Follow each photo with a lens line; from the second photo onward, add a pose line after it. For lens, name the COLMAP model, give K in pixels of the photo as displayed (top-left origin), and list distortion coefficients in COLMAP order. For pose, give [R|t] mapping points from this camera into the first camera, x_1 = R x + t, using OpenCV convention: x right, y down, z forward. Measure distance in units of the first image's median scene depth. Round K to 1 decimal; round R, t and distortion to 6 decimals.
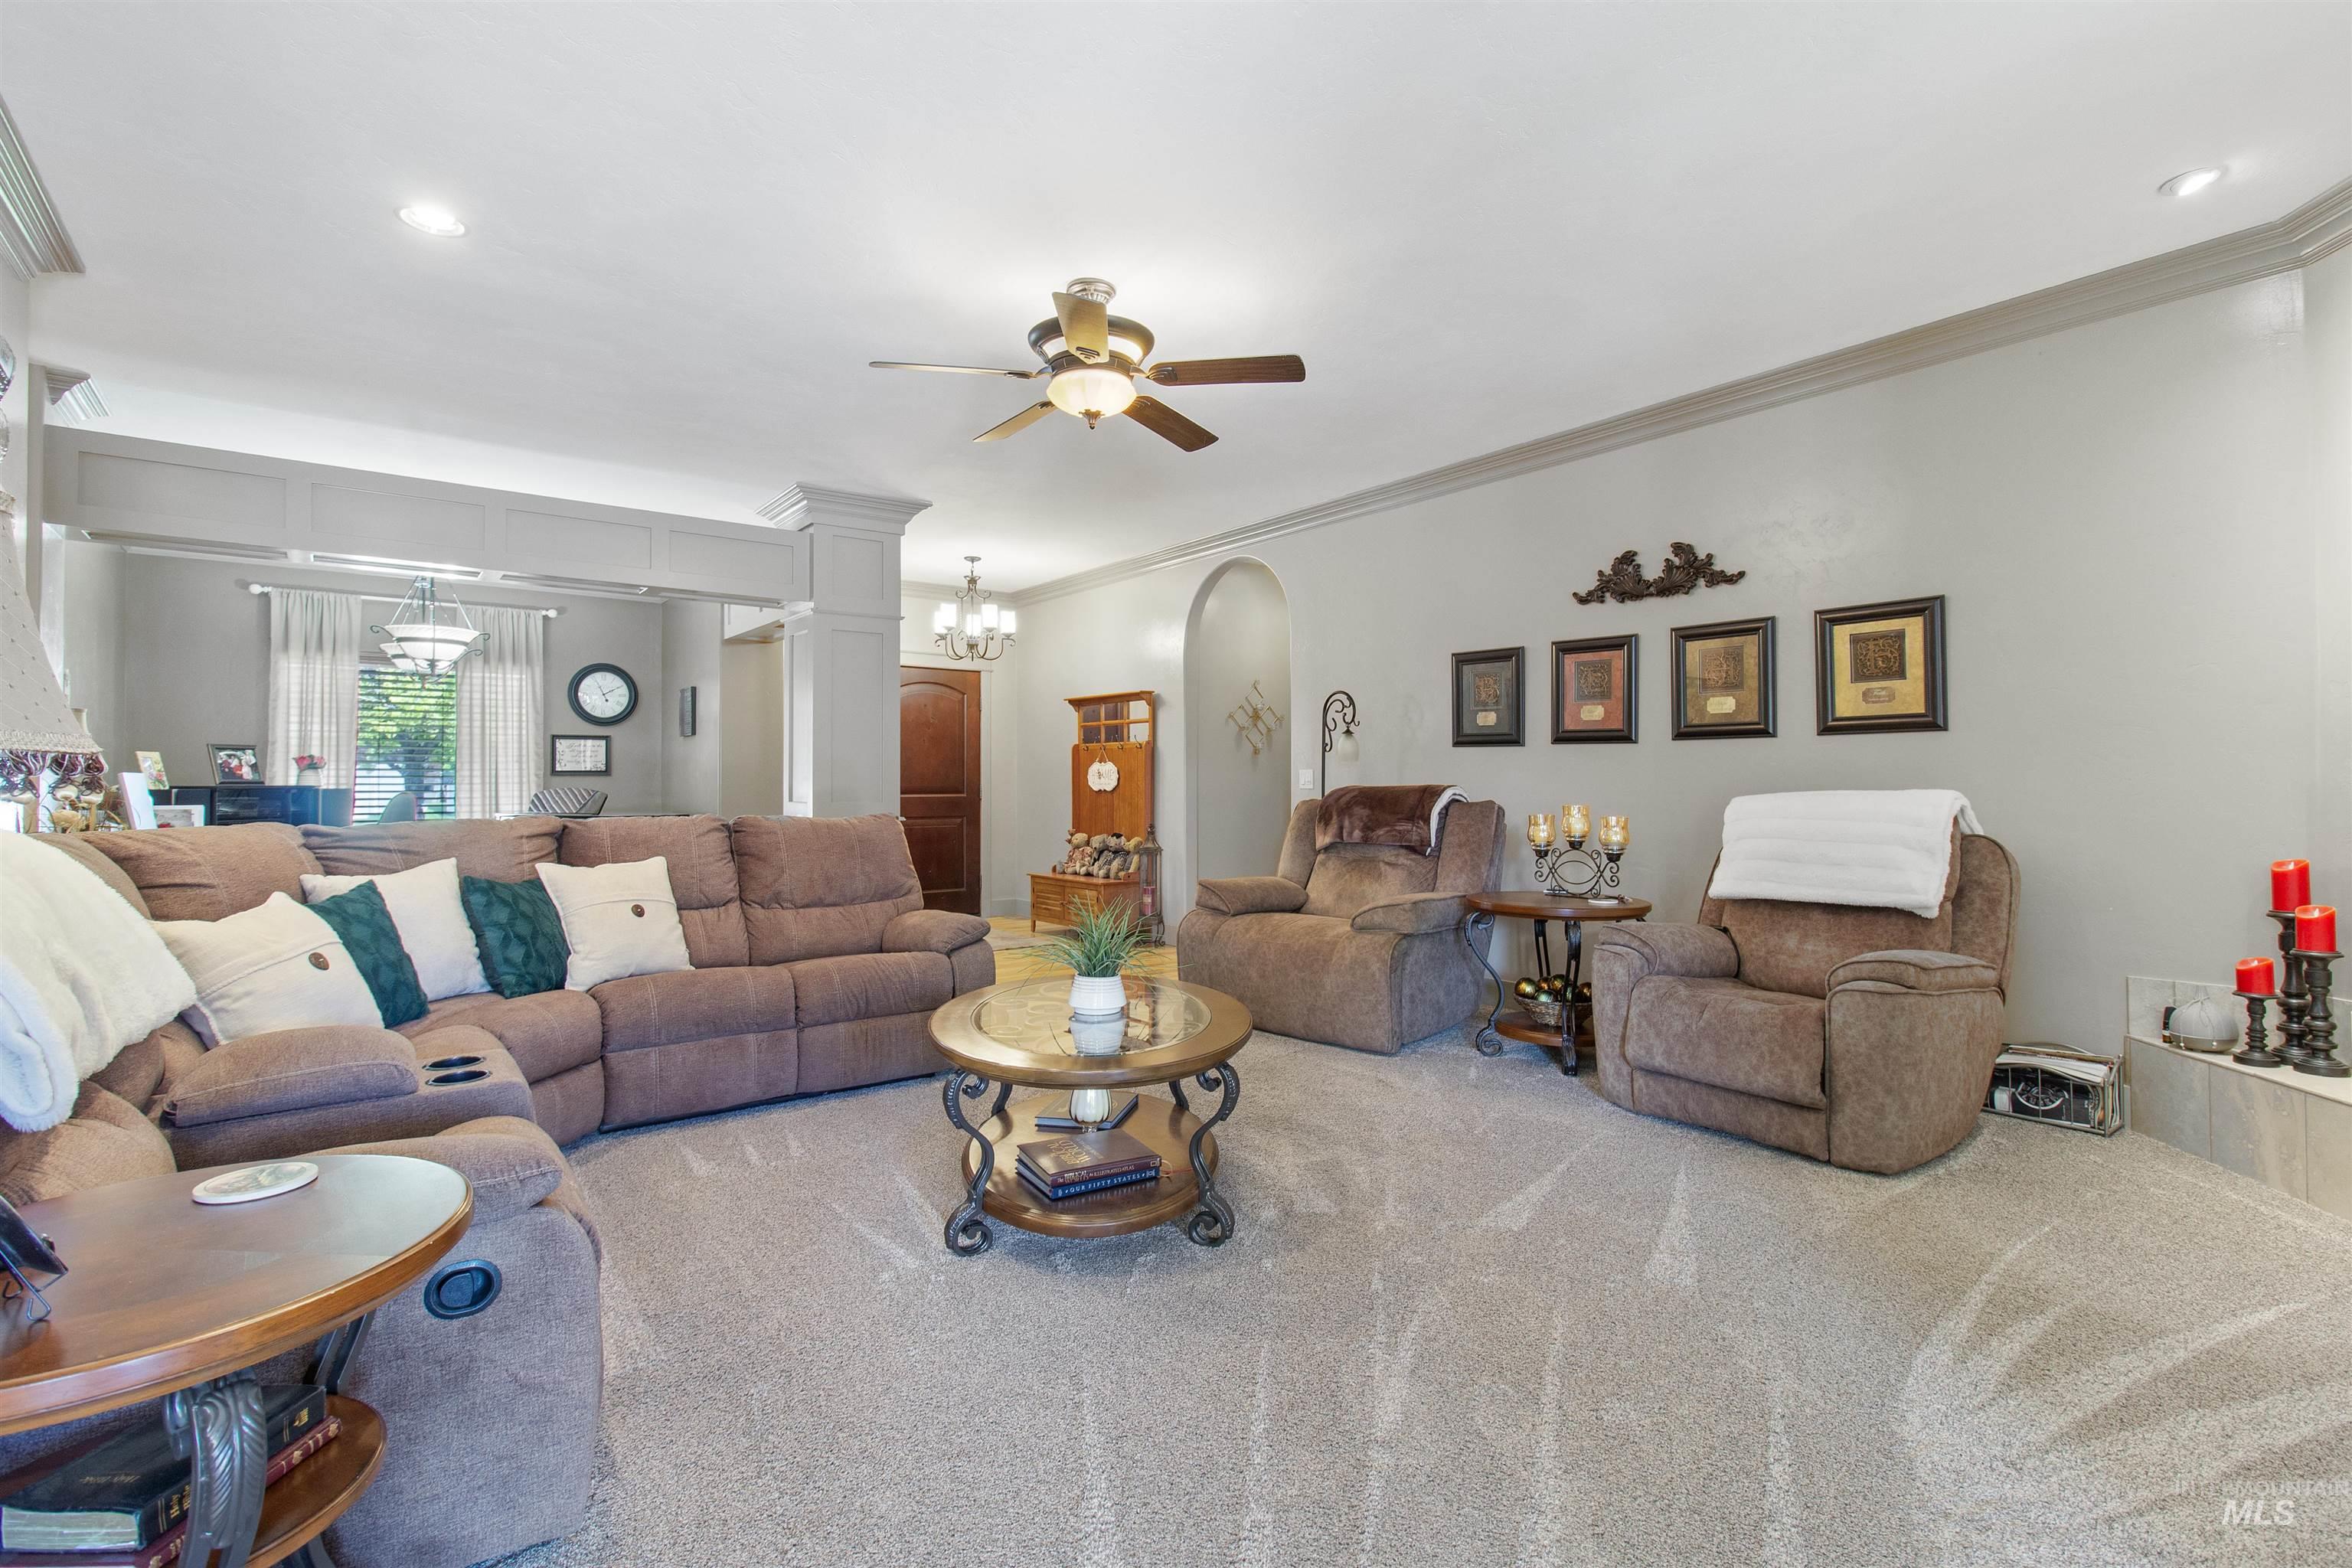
lens RADIAL K [[1087.8, 0, 1187.7], [0, 1087.8, 780.2], [0, 0, 1]] dist [0.000024, 0.001027]
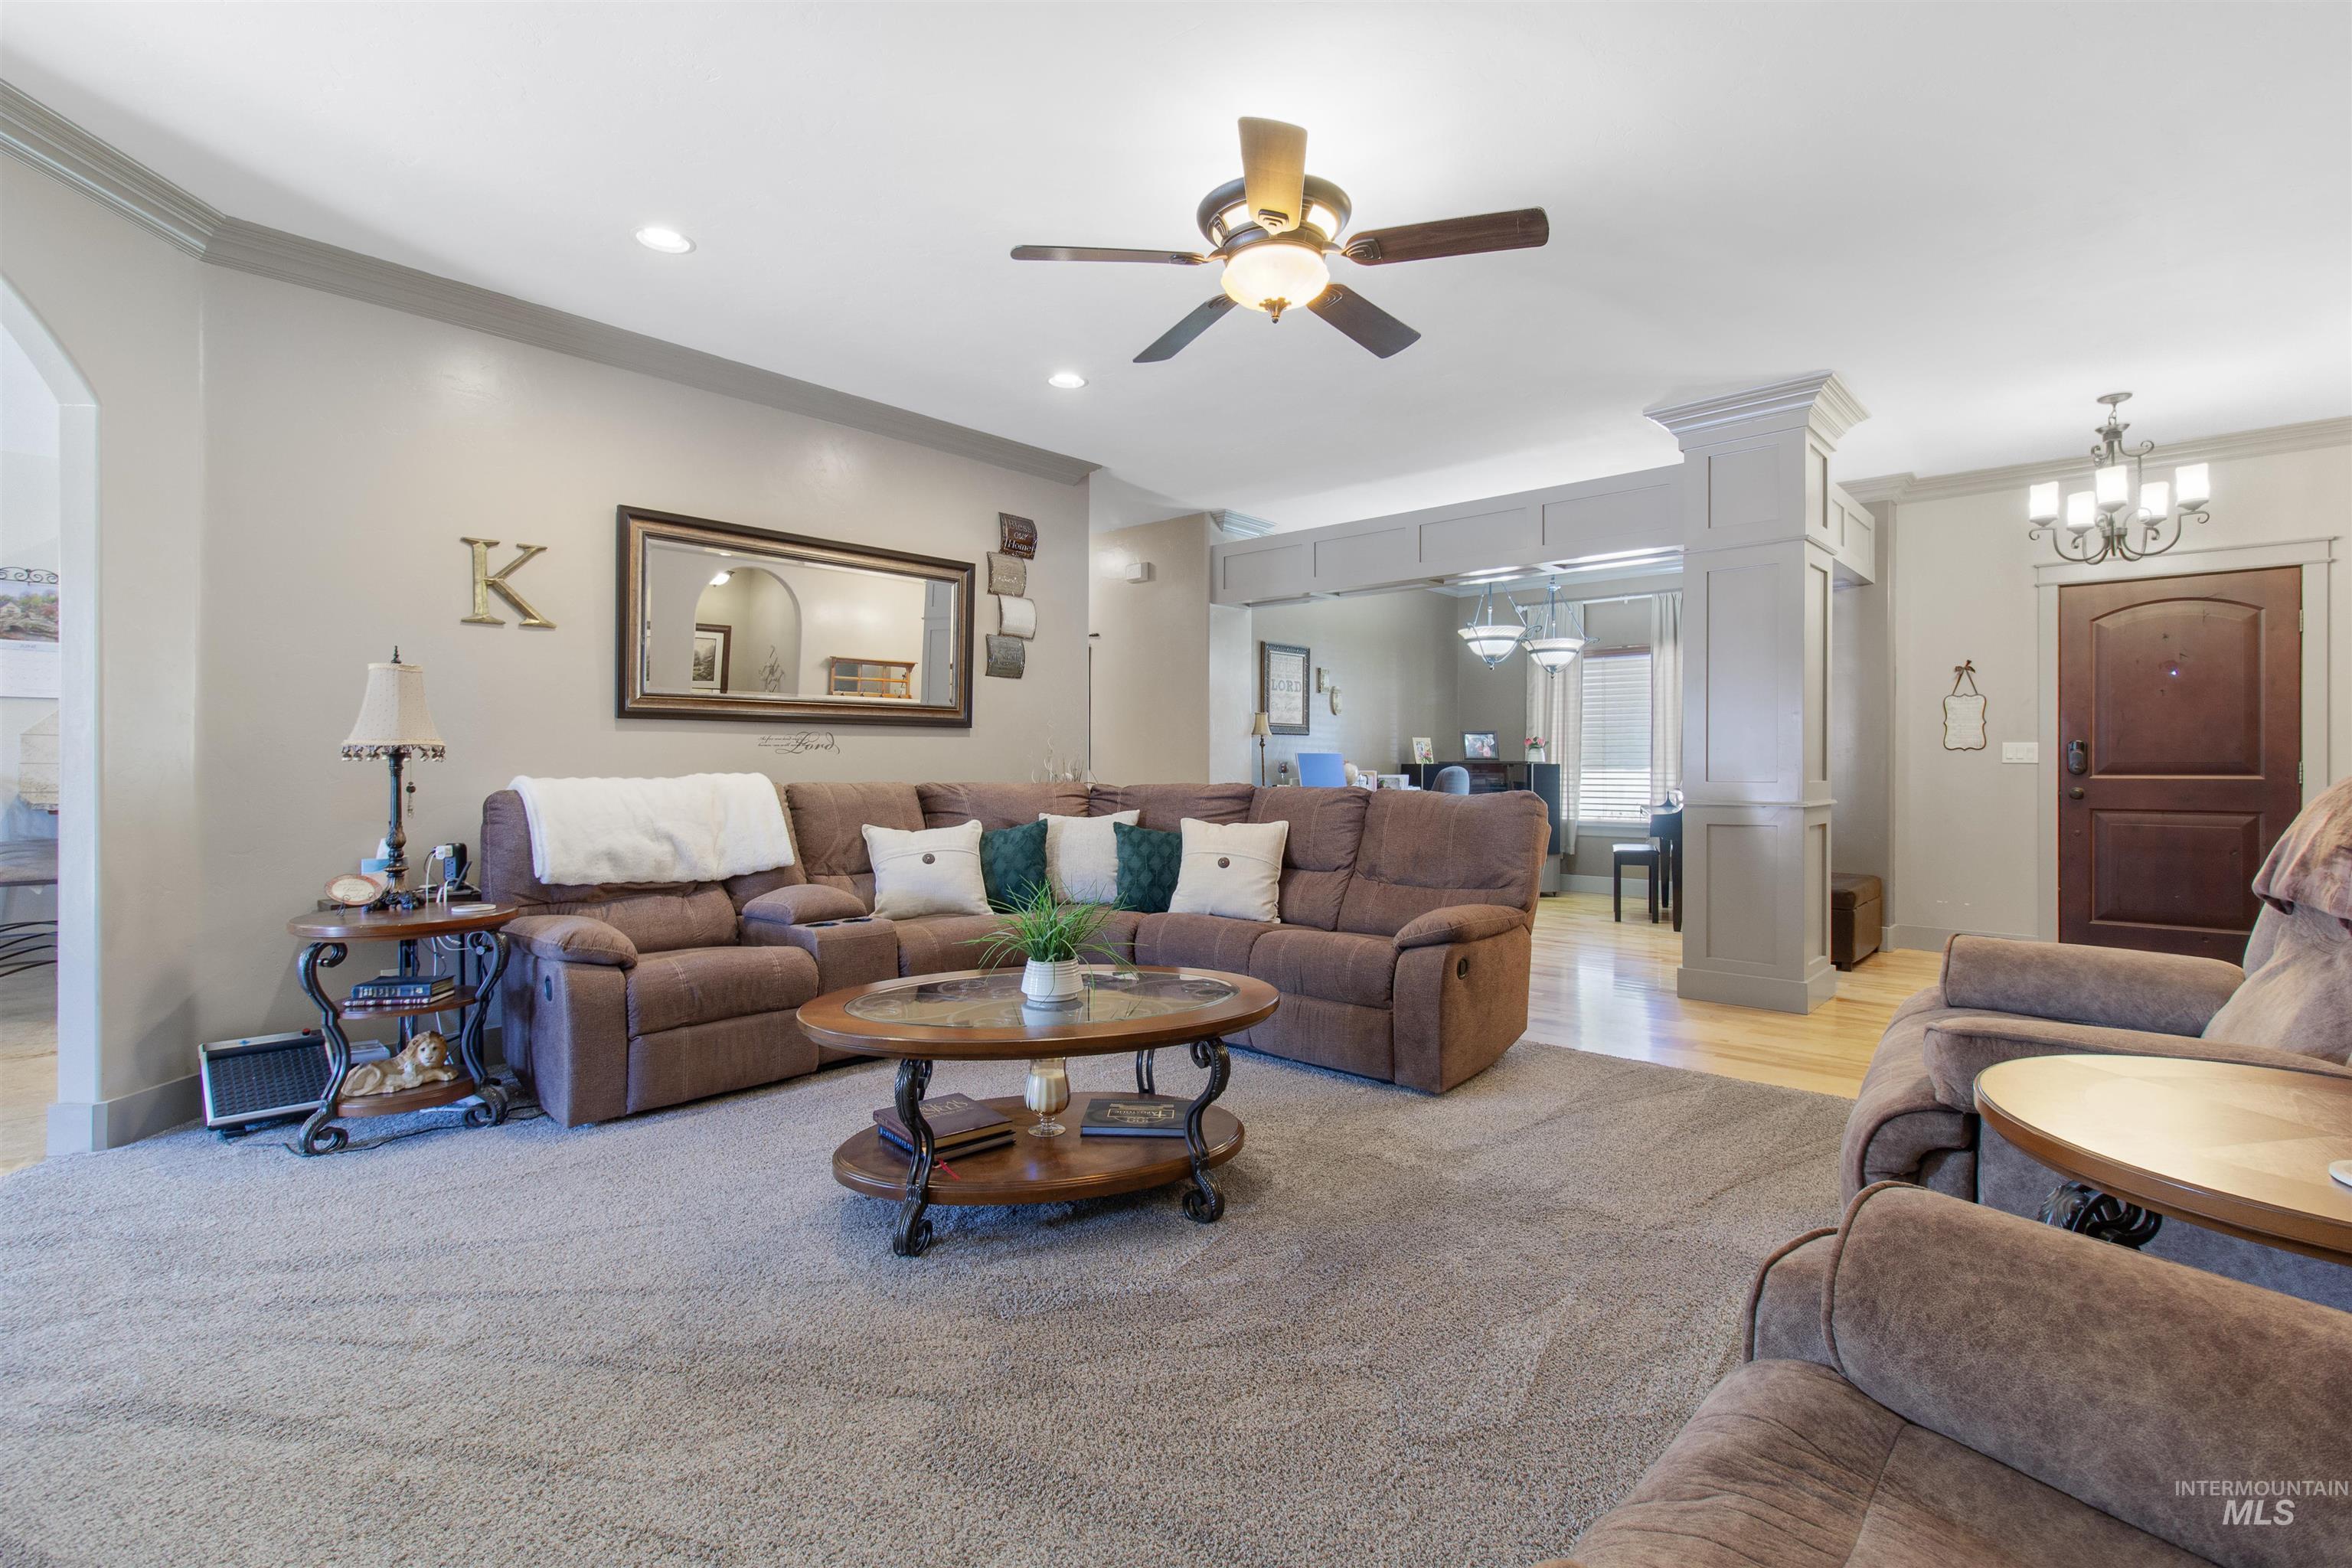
lens RADIAL K [[1087.8, 0, 1183.9], [0, 1087.8, 771.8], [0, 0, 1]] dist [0.000024, 0.001027]
pose [[0.170727, 0.008460, -0.985282, 0.498642], [0.003158, 0.999953, 0.009133, 0.005937], [0.985313, -0.004671, 0.170692, 0.554339]]
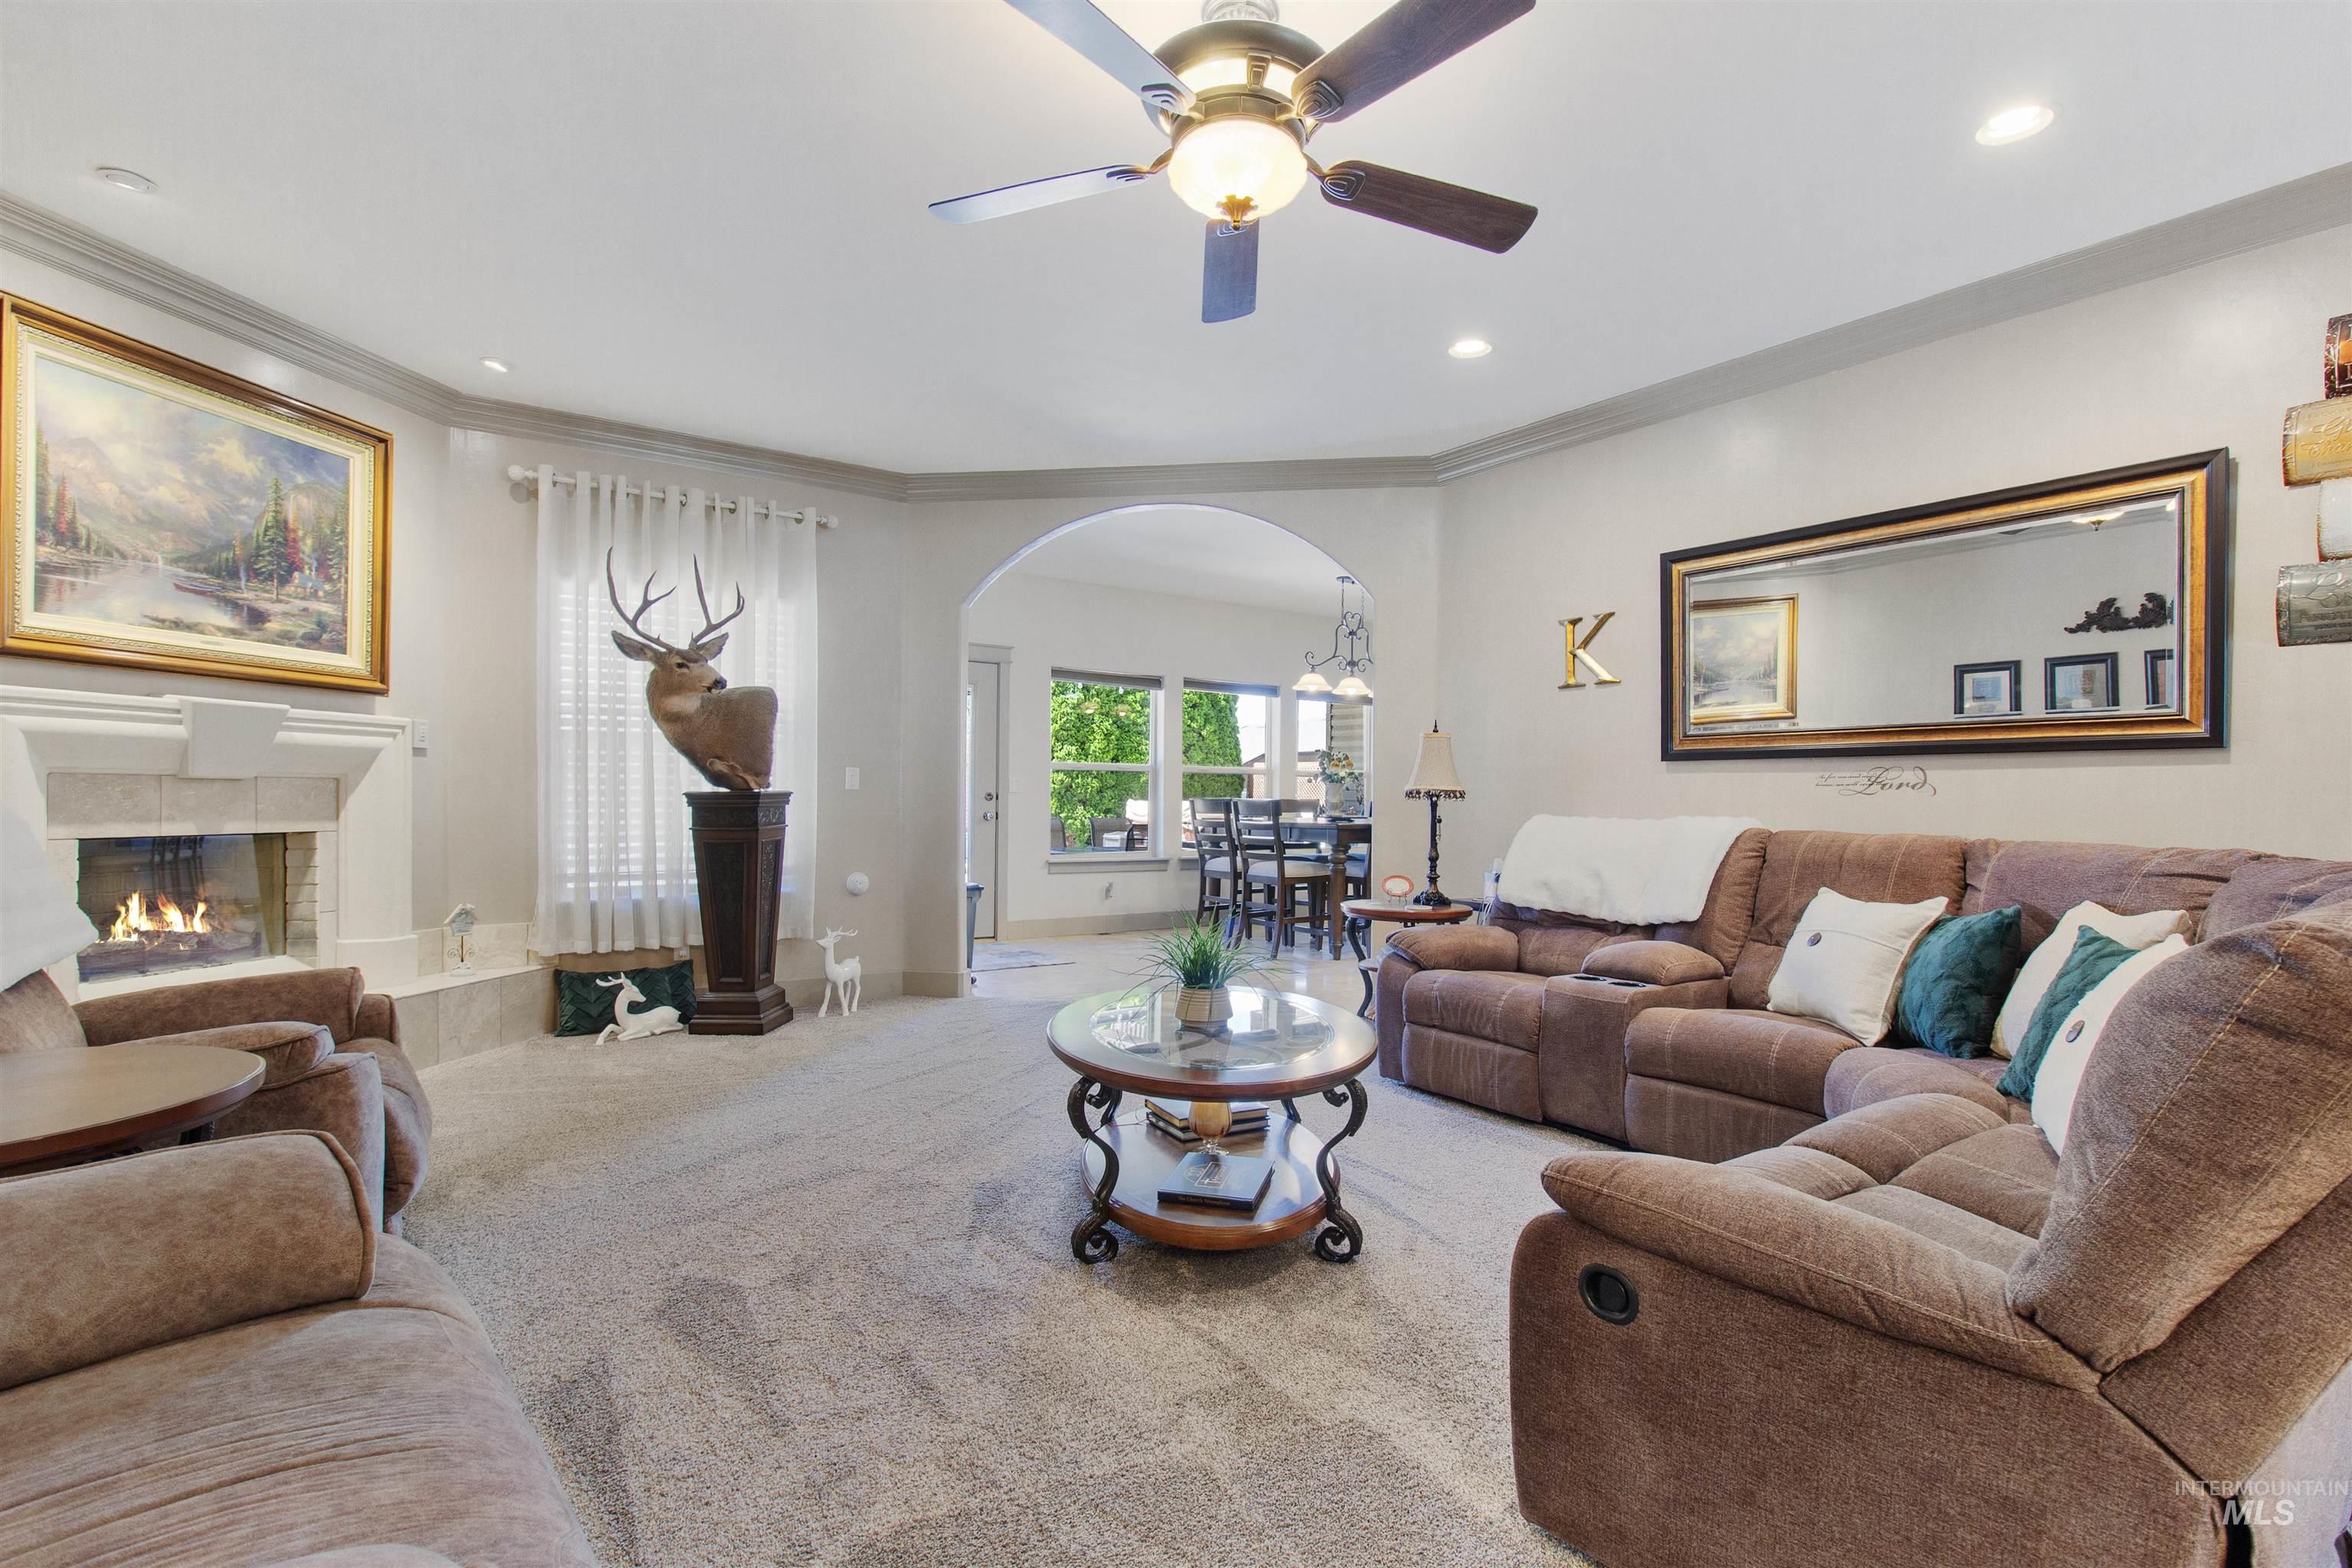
lens RADIAL K [[1087.8, 0, 1158.7], [0, 1087.8, 791.7], [0, 0, 1]] dist [0.000024, 0.001027]
pose [[-0.998497, -0.012826, 0.053293, -0.028594], [-0.013419, 0.999852, -0.010780, 0.009392], [-0.053146, -0.011479, -0.998521, 1.121417]]
